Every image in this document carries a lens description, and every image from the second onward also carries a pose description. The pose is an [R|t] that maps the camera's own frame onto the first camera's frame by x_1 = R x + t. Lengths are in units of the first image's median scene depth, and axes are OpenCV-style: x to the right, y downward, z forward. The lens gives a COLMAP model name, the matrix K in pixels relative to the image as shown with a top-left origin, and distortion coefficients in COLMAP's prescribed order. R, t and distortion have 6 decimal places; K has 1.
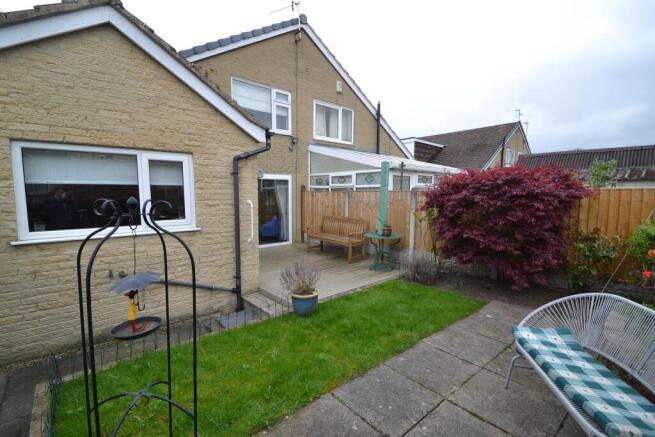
lens RADIAL K [[292.4, 0, 323.0], [0, 292.4, 220.0], [0, 0, 1]] dist [0.015361, -0.015874]
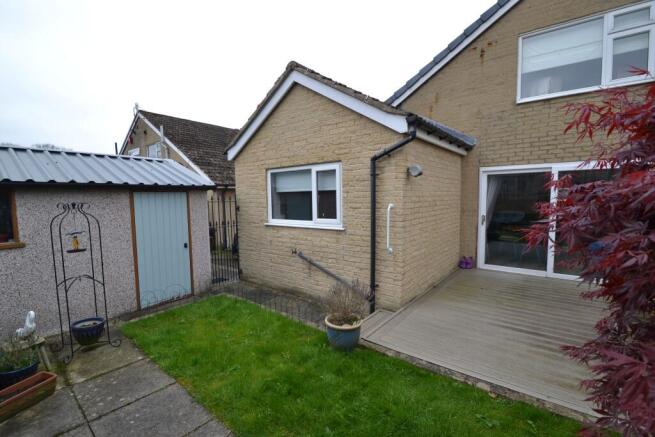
lens RADIAL K [[292.4, 0, 323.0], [0, 292.4, 220.0], [0, 0, 1]] dist [0.015361, -0.015874]
pose [[0.179140, 0.074744, -0.980980, 0.685753], [-0.072880, 0.995378, 0.062532, -0.071103], [0.981120, 0.060292, 0.183760, 0.777274]]
